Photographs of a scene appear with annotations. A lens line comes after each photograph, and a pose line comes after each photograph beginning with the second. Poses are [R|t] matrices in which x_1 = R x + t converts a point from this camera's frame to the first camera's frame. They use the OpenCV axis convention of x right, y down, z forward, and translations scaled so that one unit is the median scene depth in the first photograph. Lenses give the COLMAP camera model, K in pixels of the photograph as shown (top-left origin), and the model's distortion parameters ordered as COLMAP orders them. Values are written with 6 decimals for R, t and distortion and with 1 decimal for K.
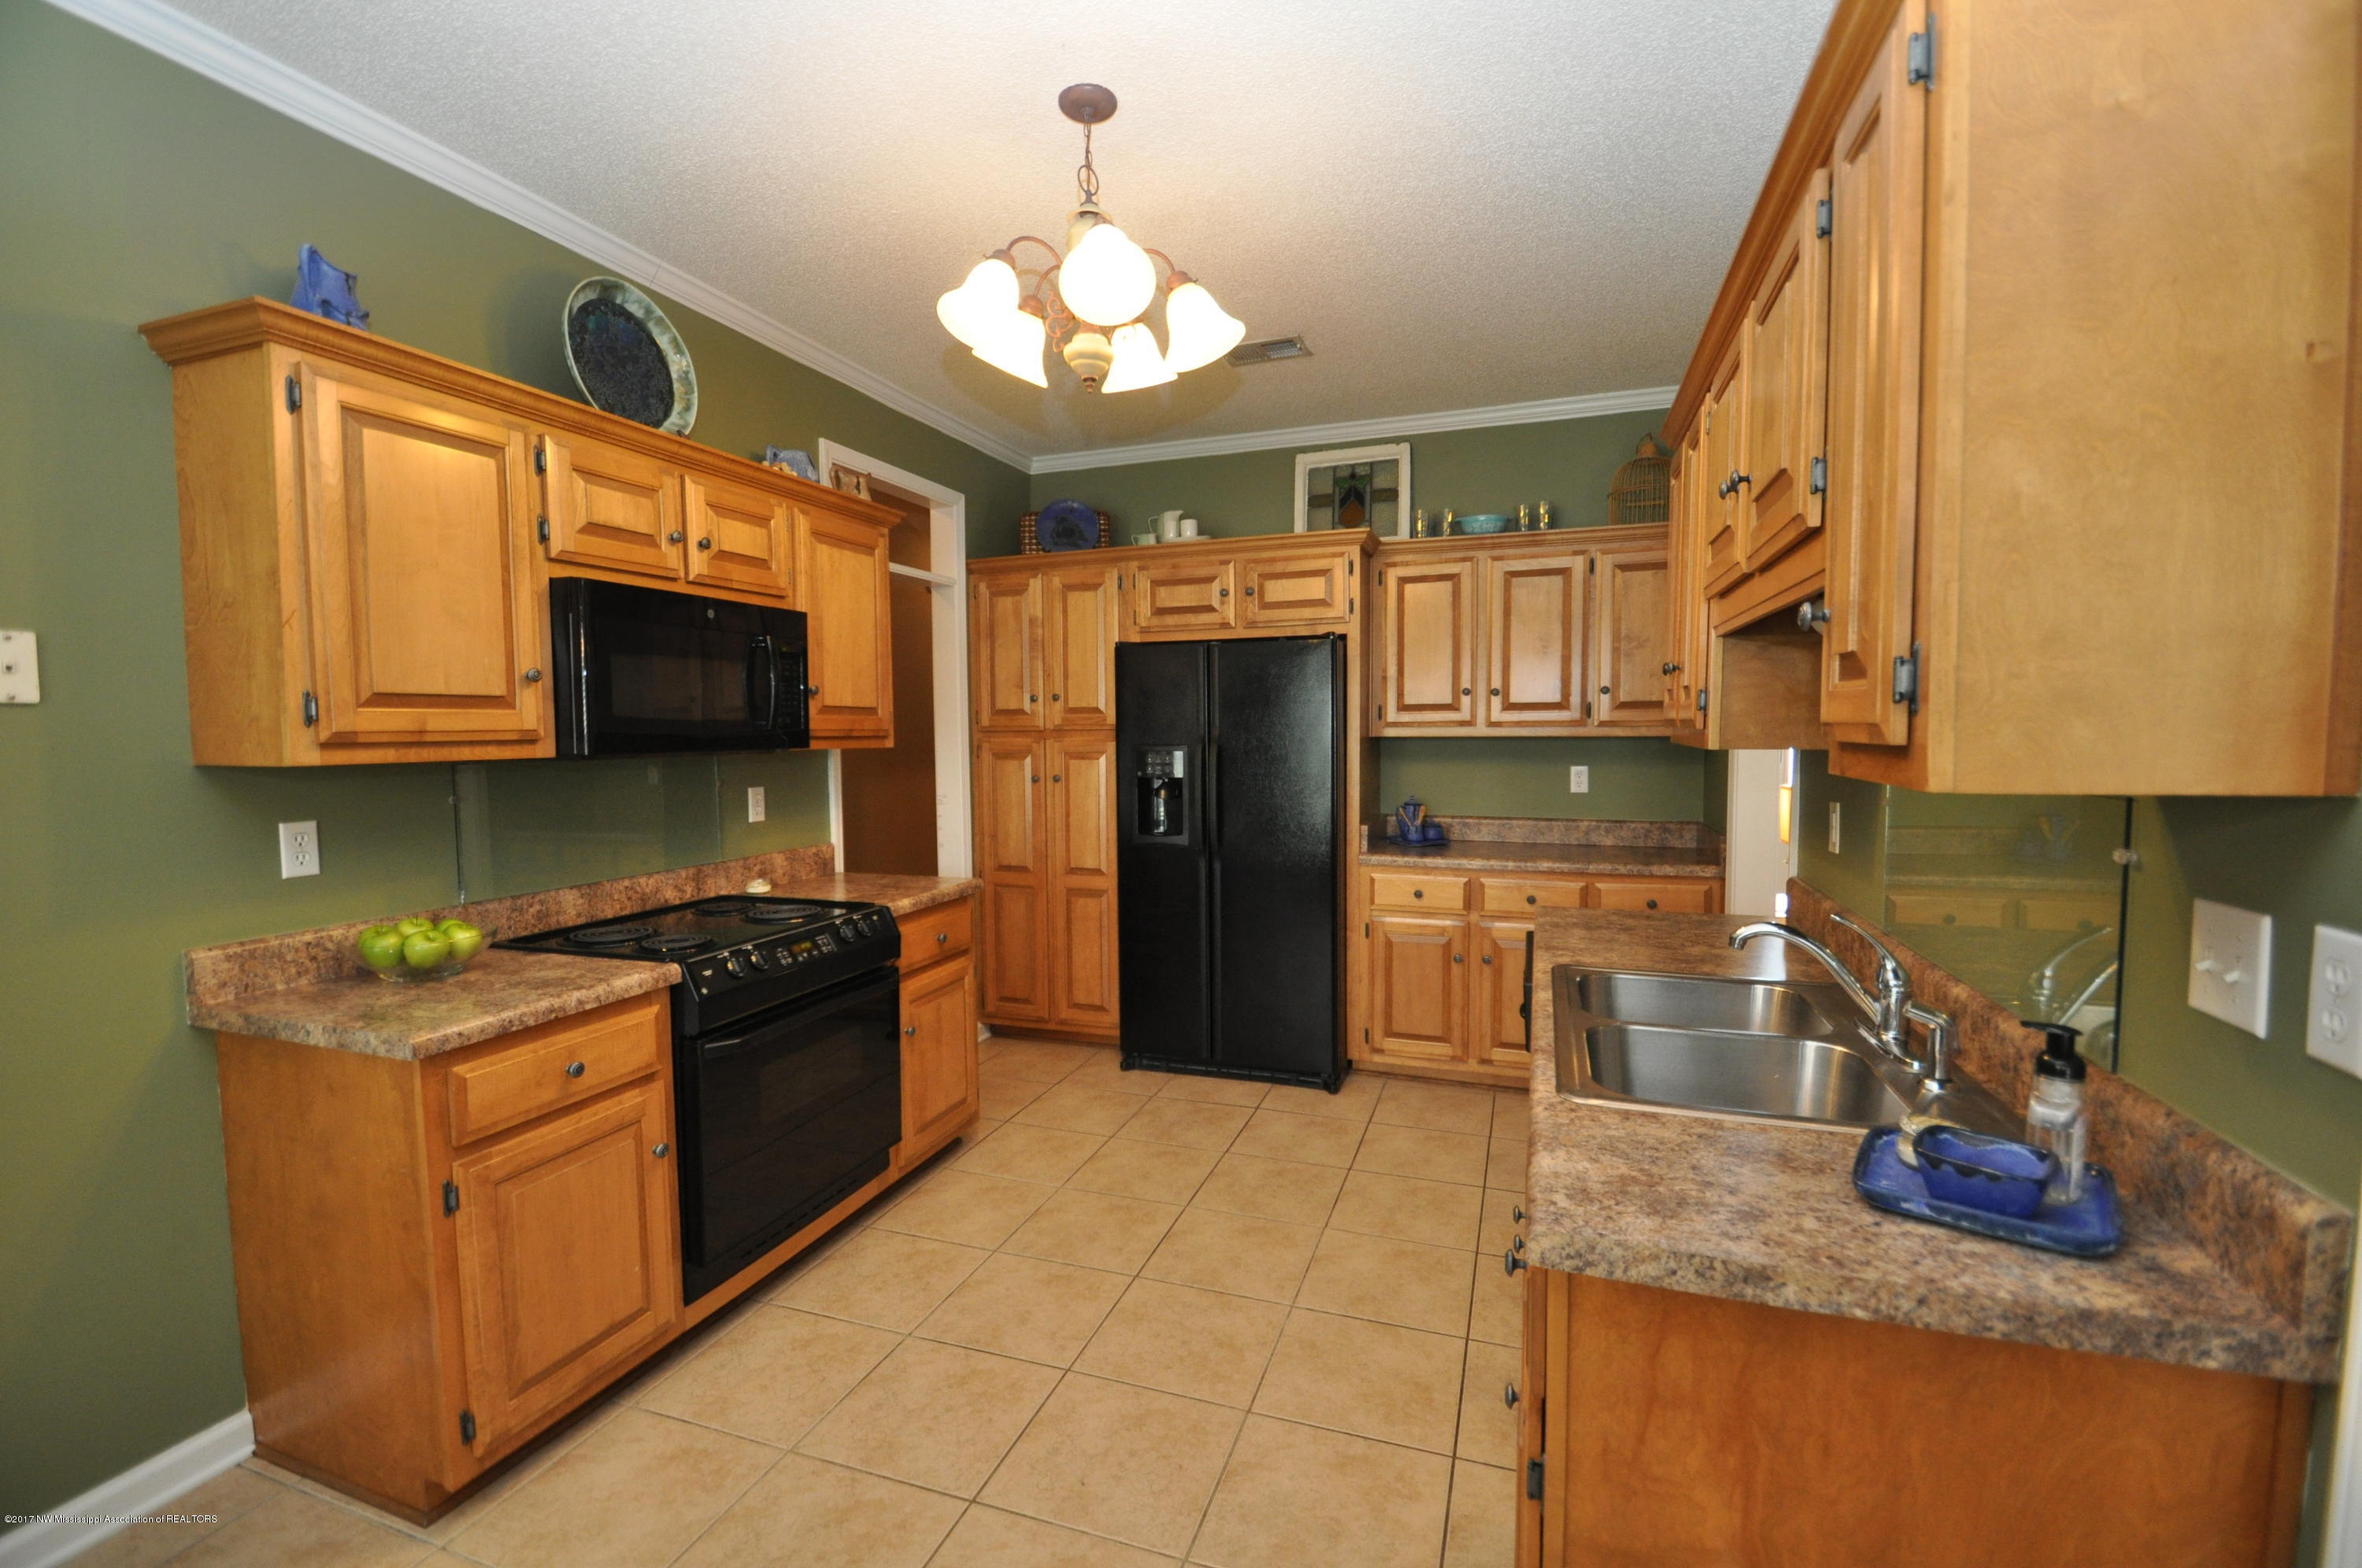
lens RADIAL K [[1034.8, 0, 1163.2], [0, 1034.8, 784.7], [0, 0, 1]] dist [-0.003118, -0.005324]
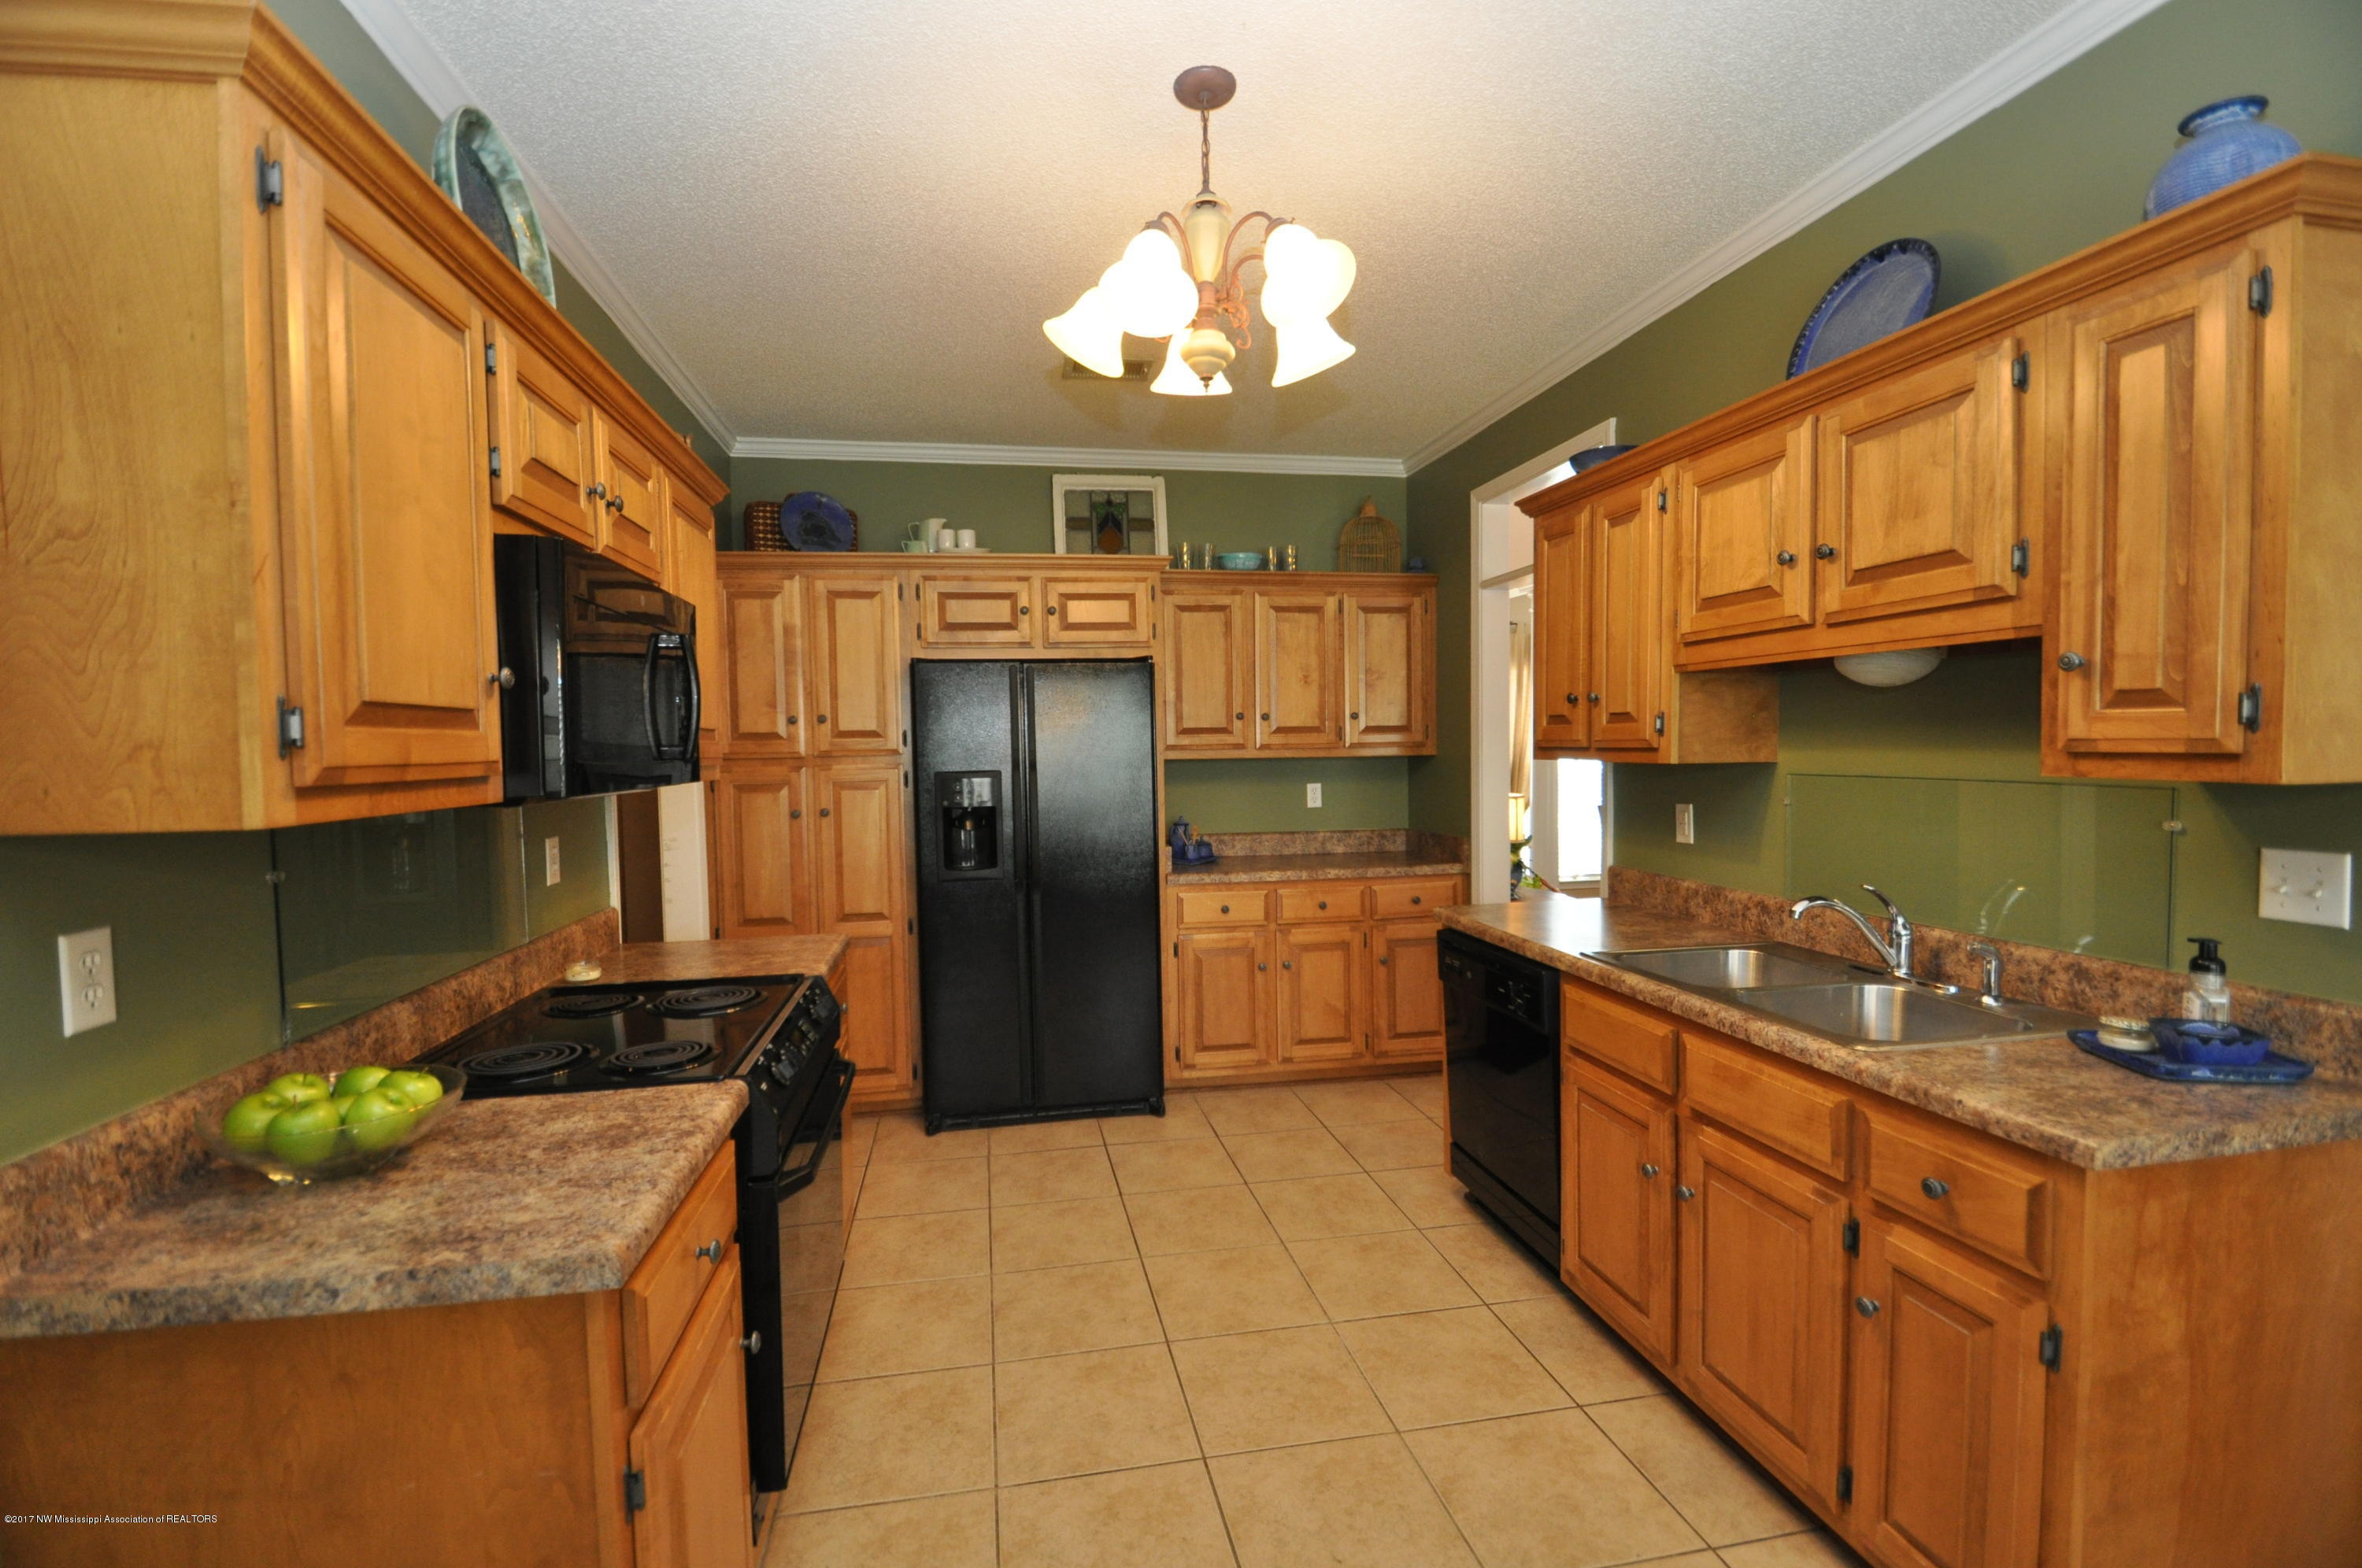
lens RADIAL K [[1034.8, 0, 1172.0], [0, 1034.8, 781.3], [0, 0, 1]] dist [-0.003118, -0.005324]
pose [[0.865551, -0.022745, 0.500304, -0.316723], [0.036397, 0.999183, -0.017544, -0.007092], [-0.499496, 0.033395, 0.865672, 0.118308]]
